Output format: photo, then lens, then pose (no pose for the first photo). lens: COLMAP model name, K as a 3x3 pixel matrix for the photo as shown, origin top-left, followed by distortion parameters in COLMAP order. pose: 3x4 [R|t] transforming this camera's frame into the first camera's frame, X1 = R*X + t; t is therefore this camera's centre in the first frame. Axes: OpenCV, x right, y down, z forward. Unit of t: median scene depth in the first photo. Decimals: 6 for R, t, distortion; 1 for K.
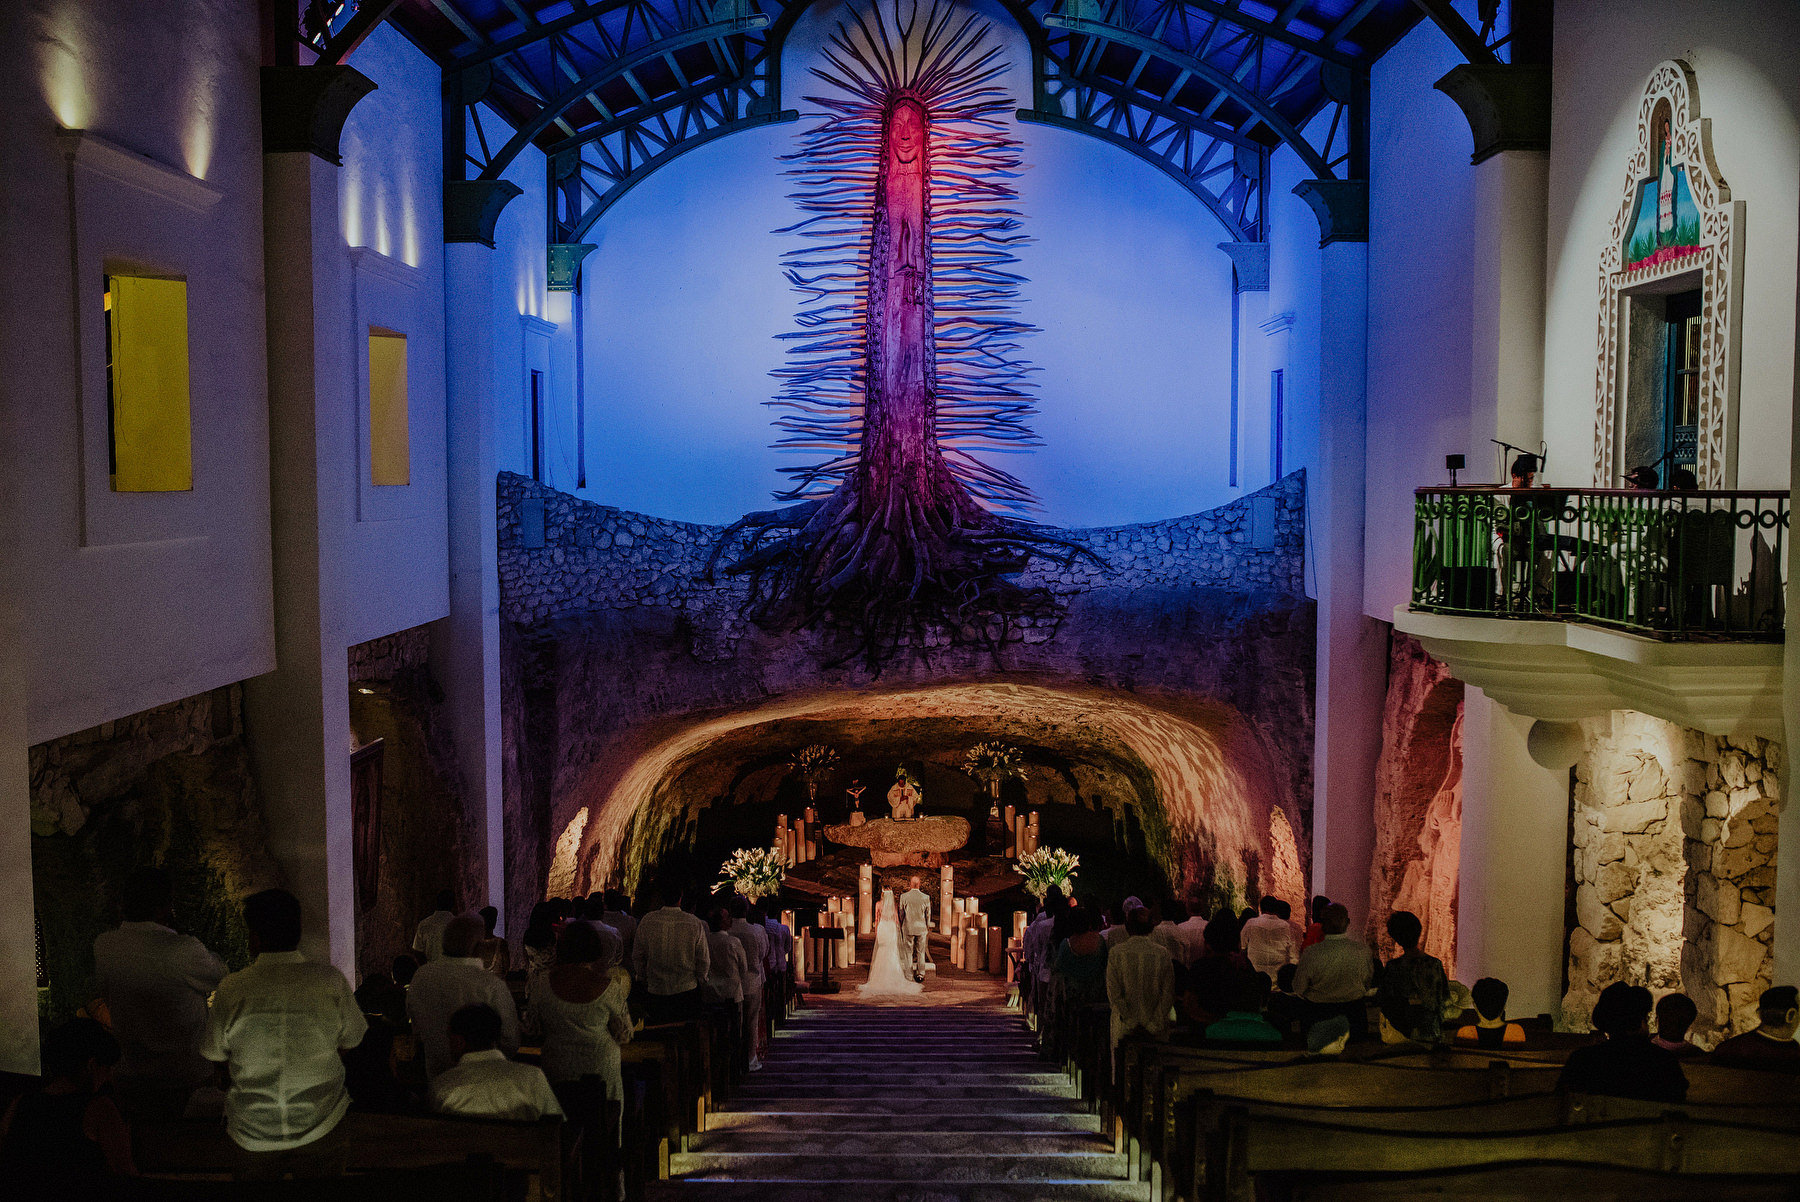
lens RADIAL K [[1850.4, 0, 921.3], [0, 1850.4, 605.6], [0, 0, 1]] dist [-0.055318, 0.032248]
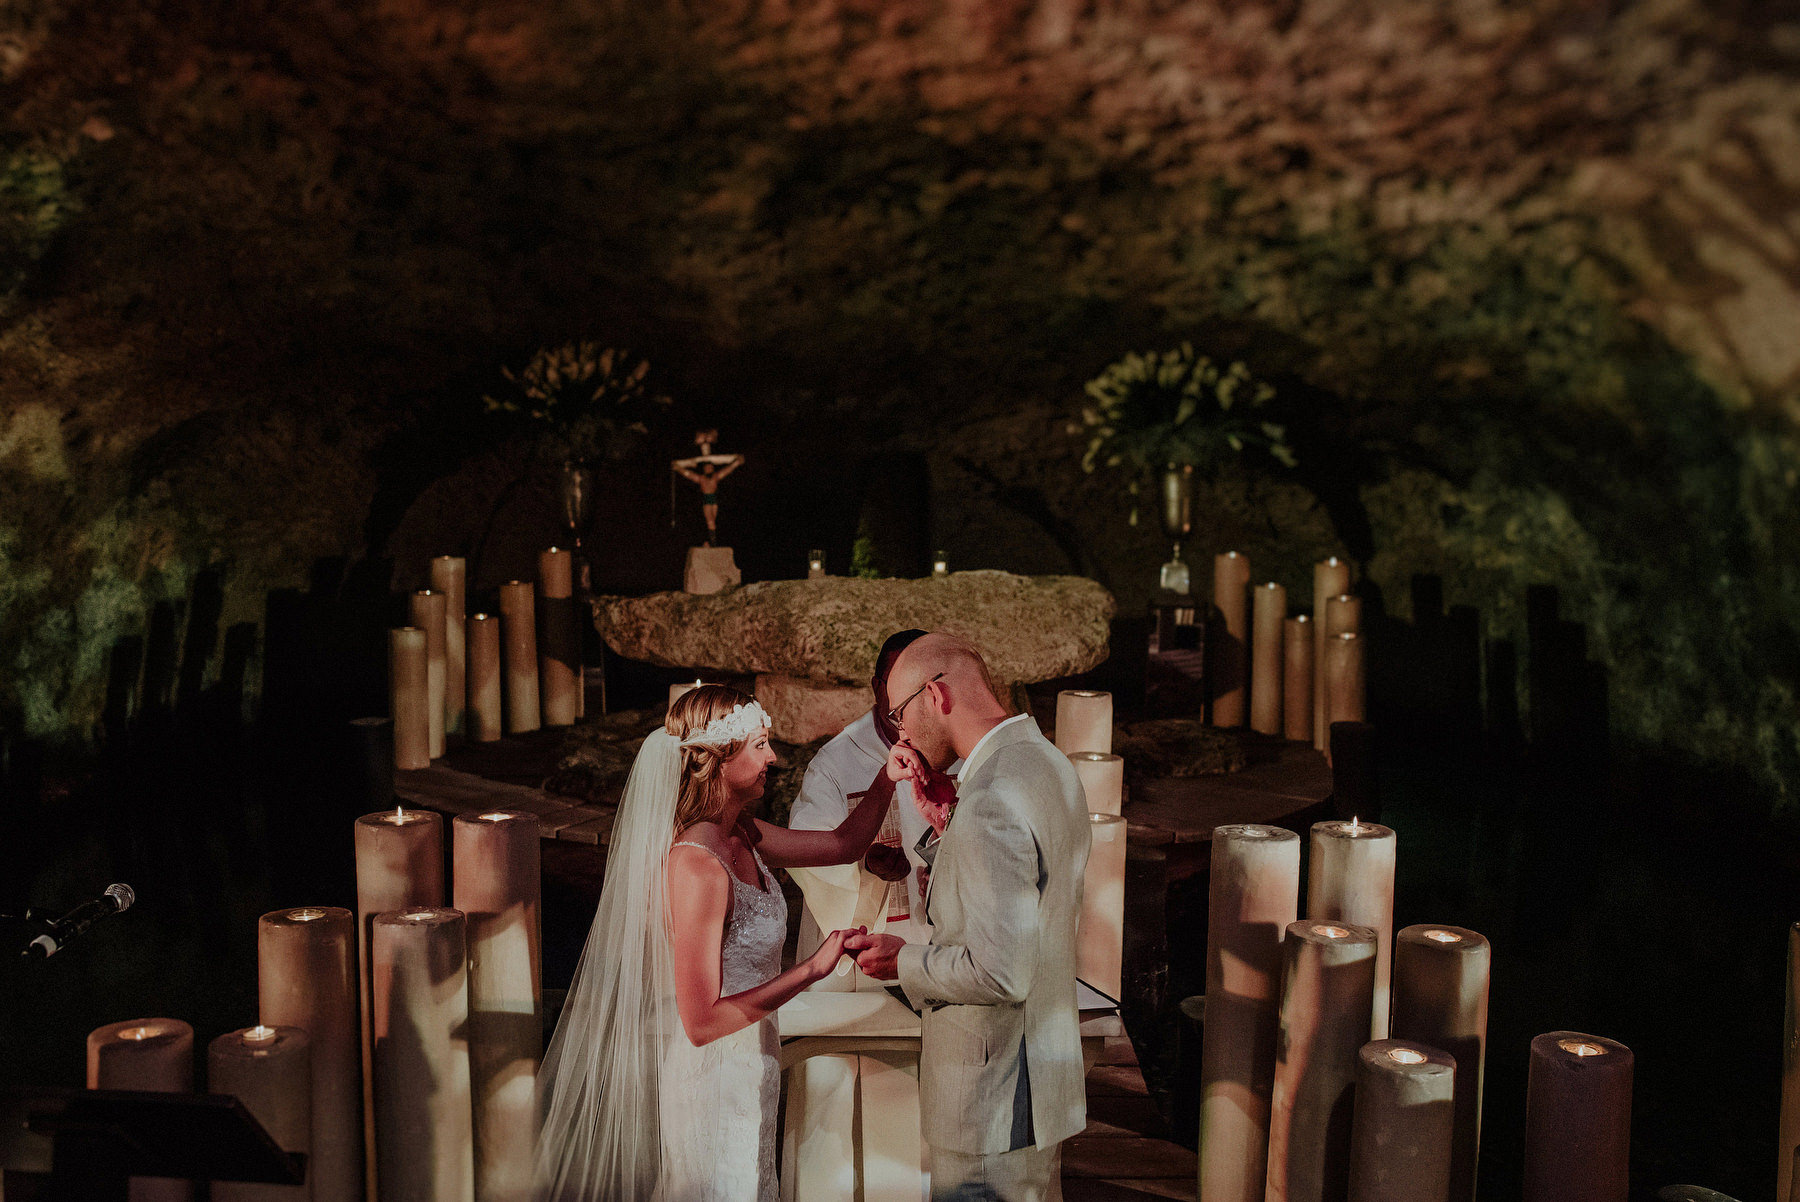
lens RADIAL K [[1850.4, 0, 921.3], [0, 1850.4, 605.6], [0, 0, 1]] dist [-0.055318, 0.032248]
pose [[0.999737, 0.012742, 0.019049, -0.008006], [-0.012893, 0.999886, 0.007825, 0.117644], [-0.018948, -0.008068, 0.999788, 0.717776]]
